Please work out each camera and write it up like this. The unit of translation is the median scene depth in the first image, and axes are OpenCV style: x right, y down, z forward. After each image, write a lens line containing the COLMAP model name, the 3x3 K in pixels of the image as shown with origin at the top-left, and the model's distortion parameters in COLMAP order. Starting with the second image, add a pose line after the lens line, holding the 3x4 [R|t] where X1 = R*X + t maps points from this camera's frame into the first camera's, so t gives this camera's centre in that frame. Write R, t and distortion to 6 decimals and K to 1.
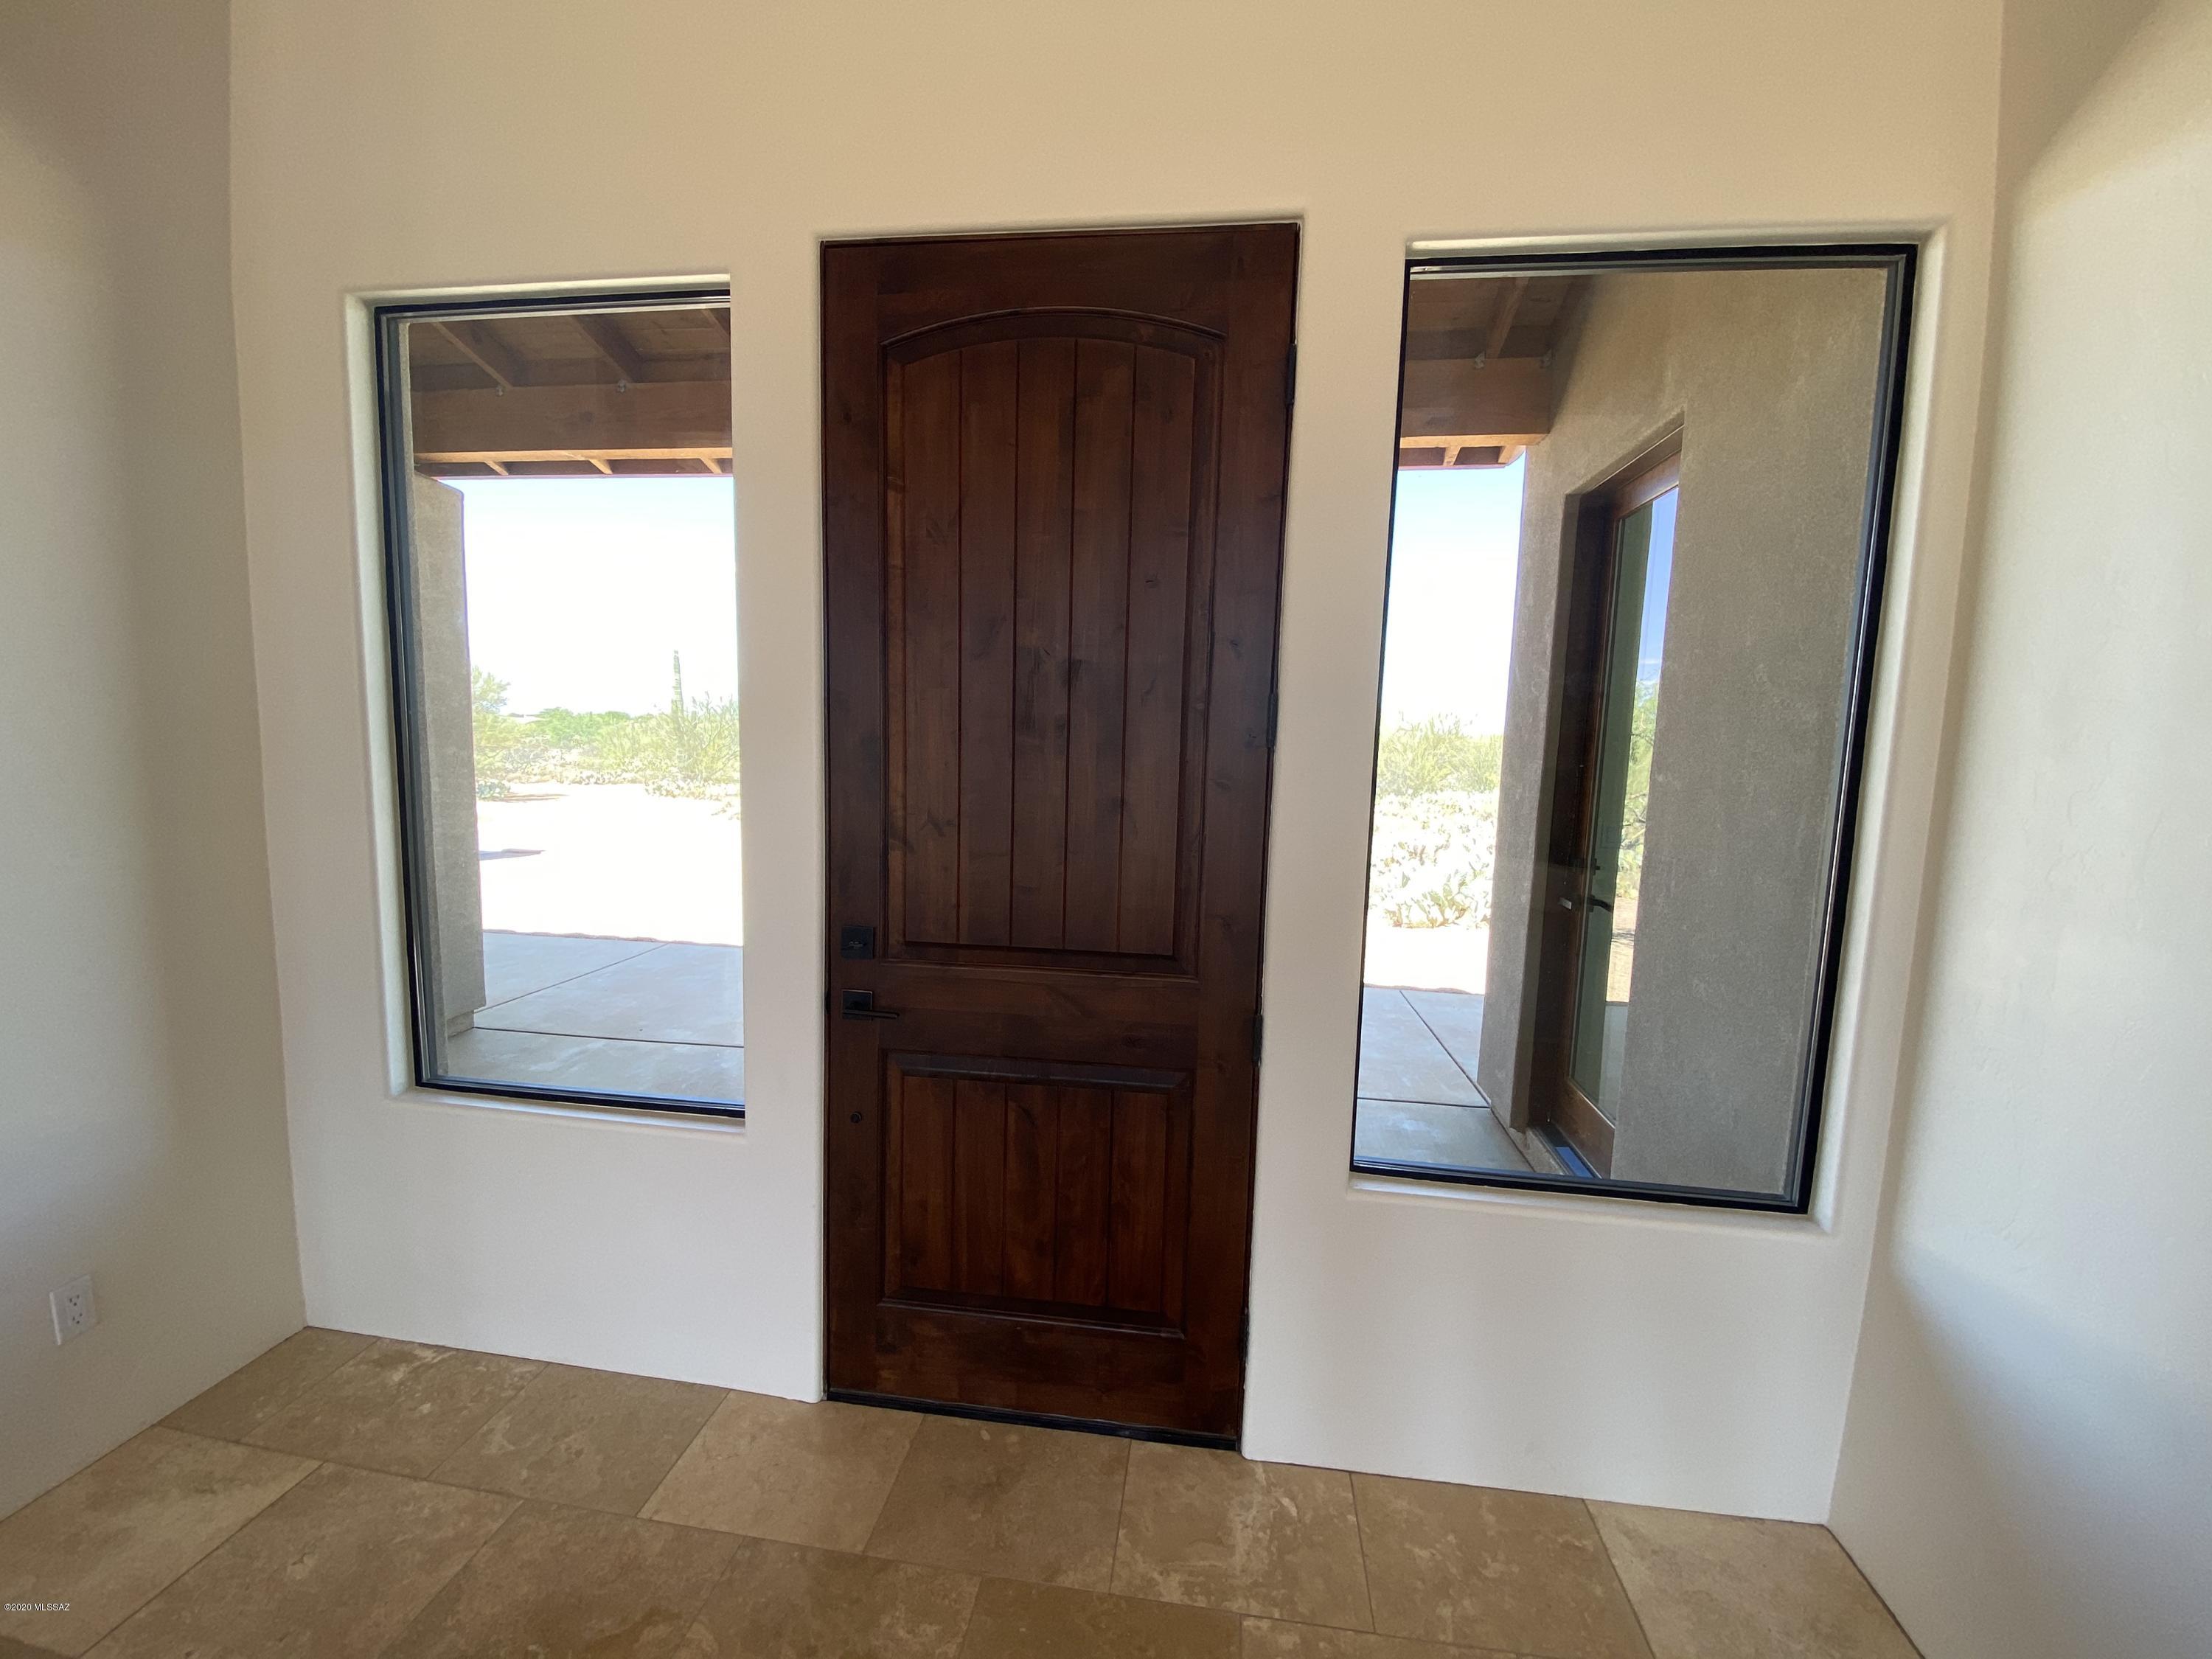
lens RADIAL K [[889.5, 0, 1096.5], [0, 889.5, 831.7], [0, 0, 1]] dist [-0.002016, -0.009397]
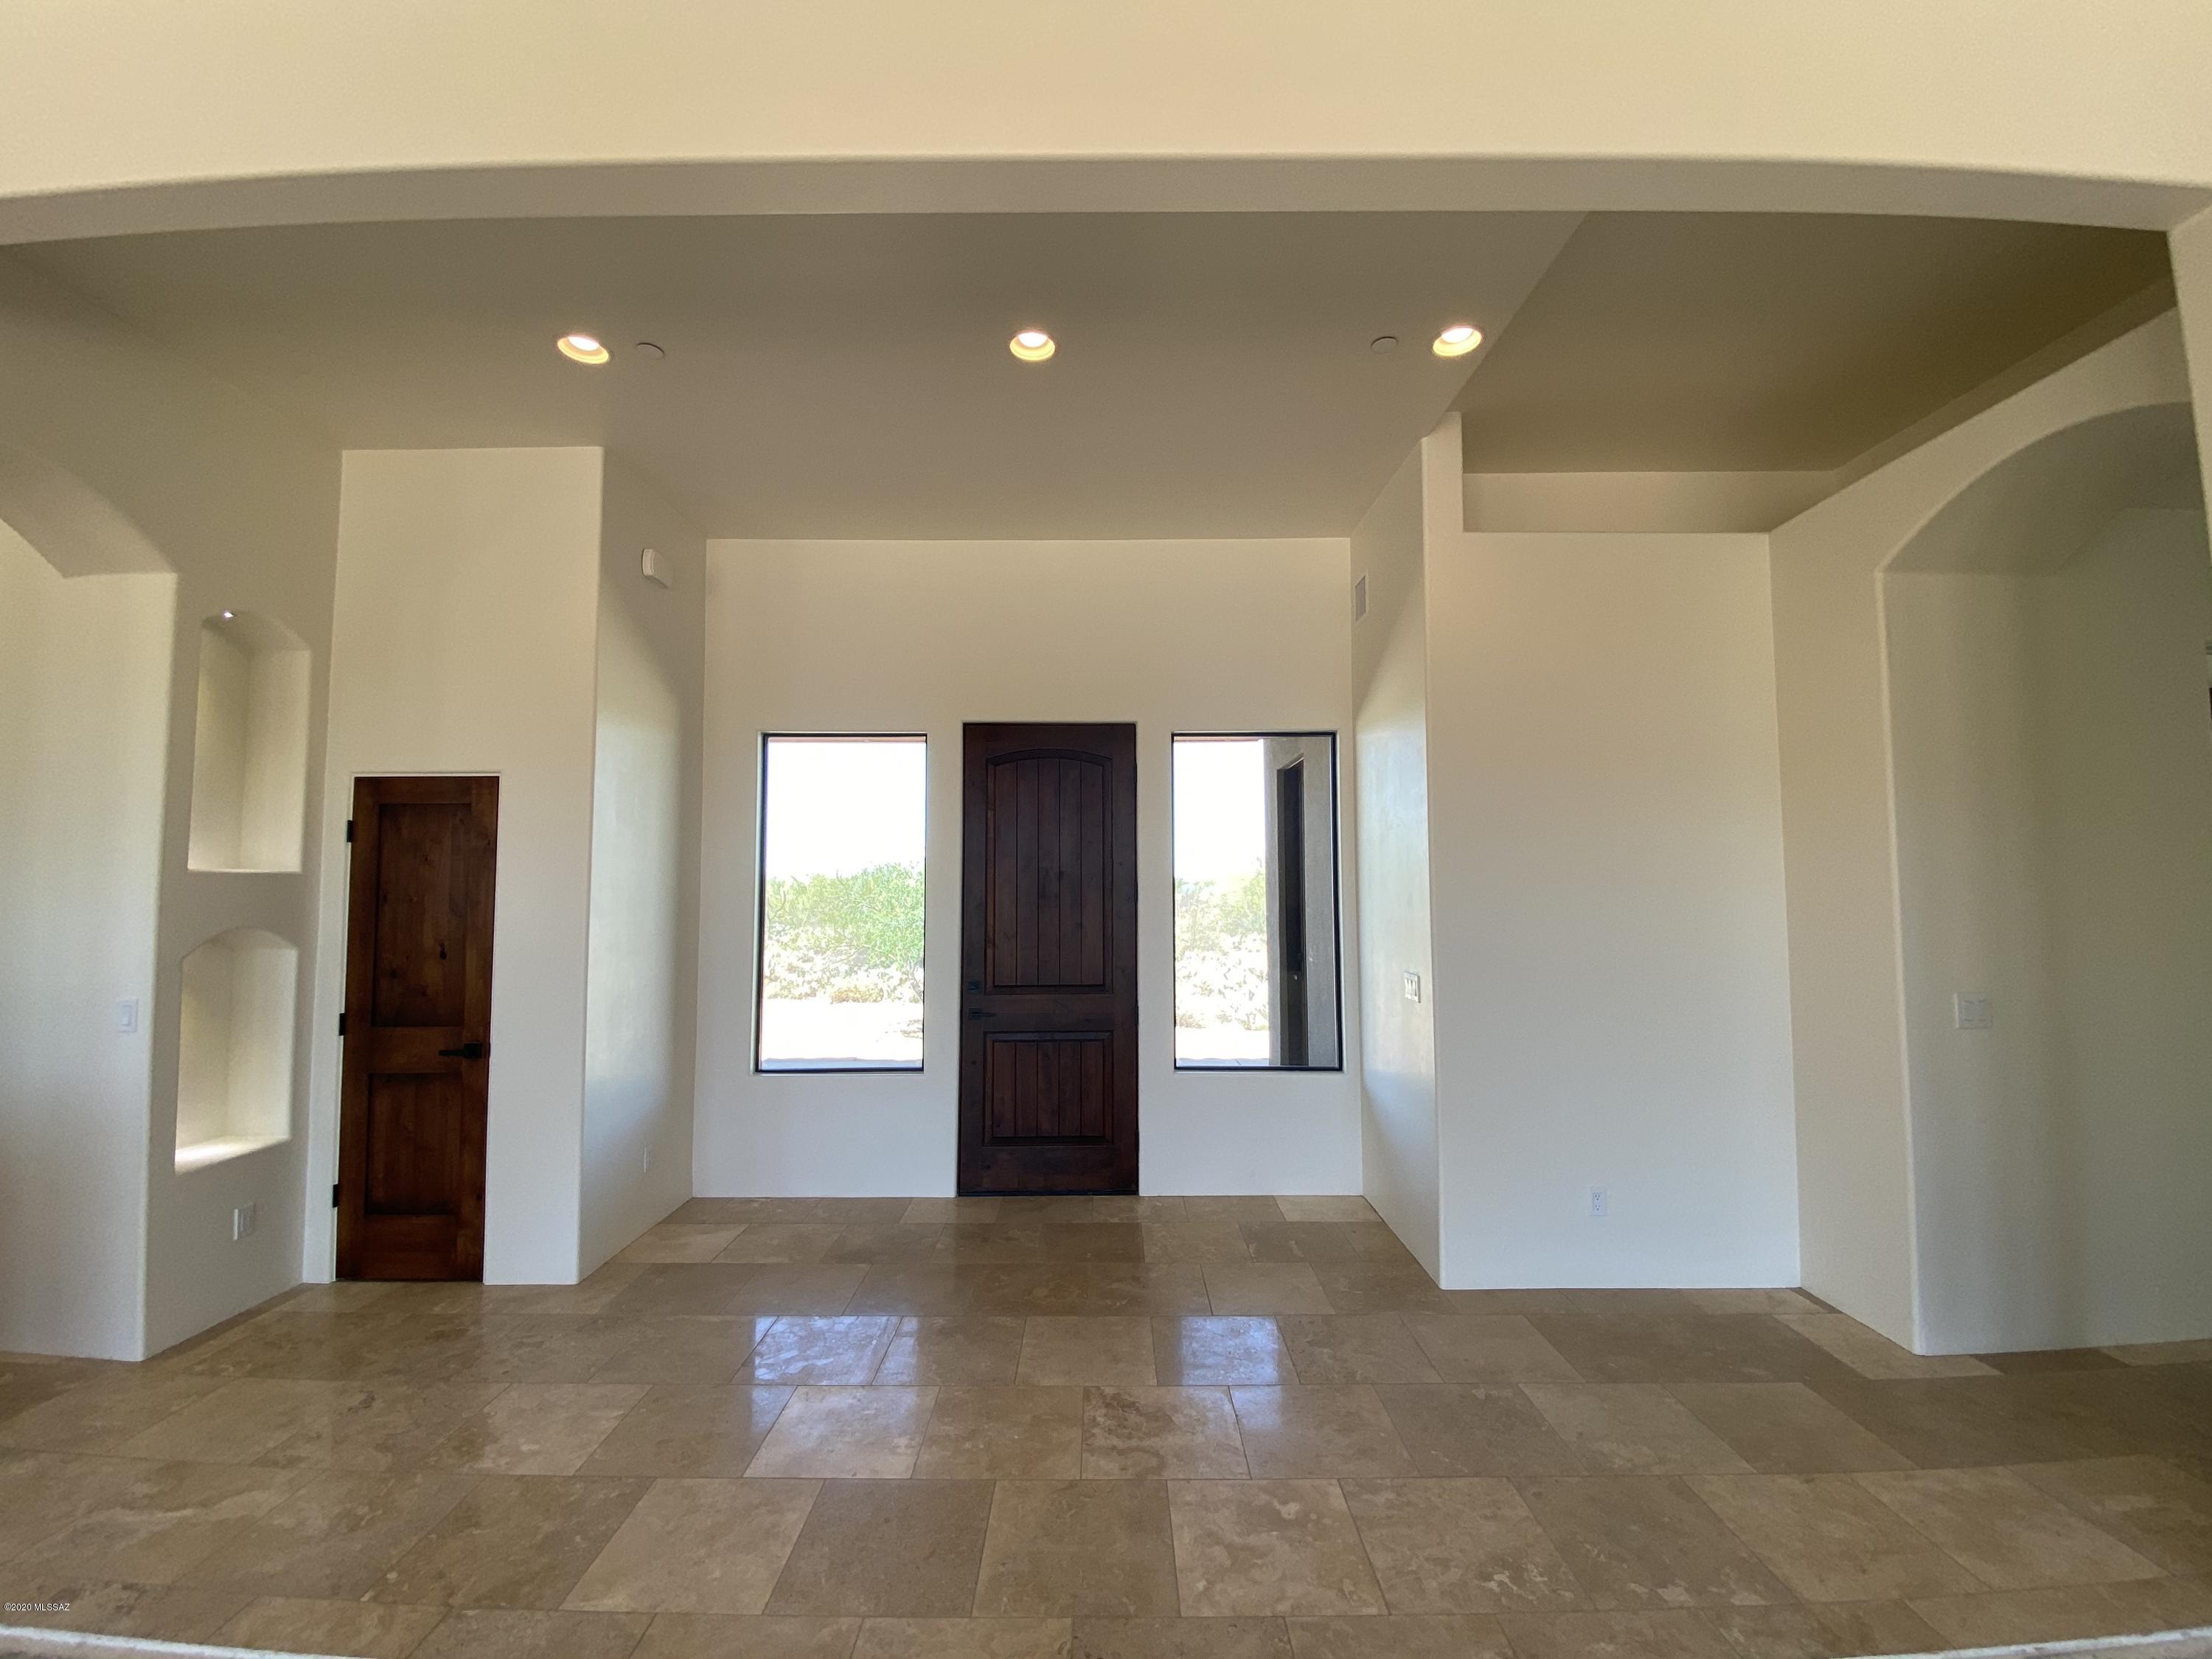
lens RADIAL K [[889.5, 0, 1103.6], [0, 889.5, 823.0], [0, 0, 1]] dist [-0.002016, -0.009397]
pose [[0.987144, -0.018165, 0.158799, -0.300304], [0.043930, 0.986093, -0.160282, 0.087788], [-0.153679, 0.165197, 0.974214, -1.529477]]
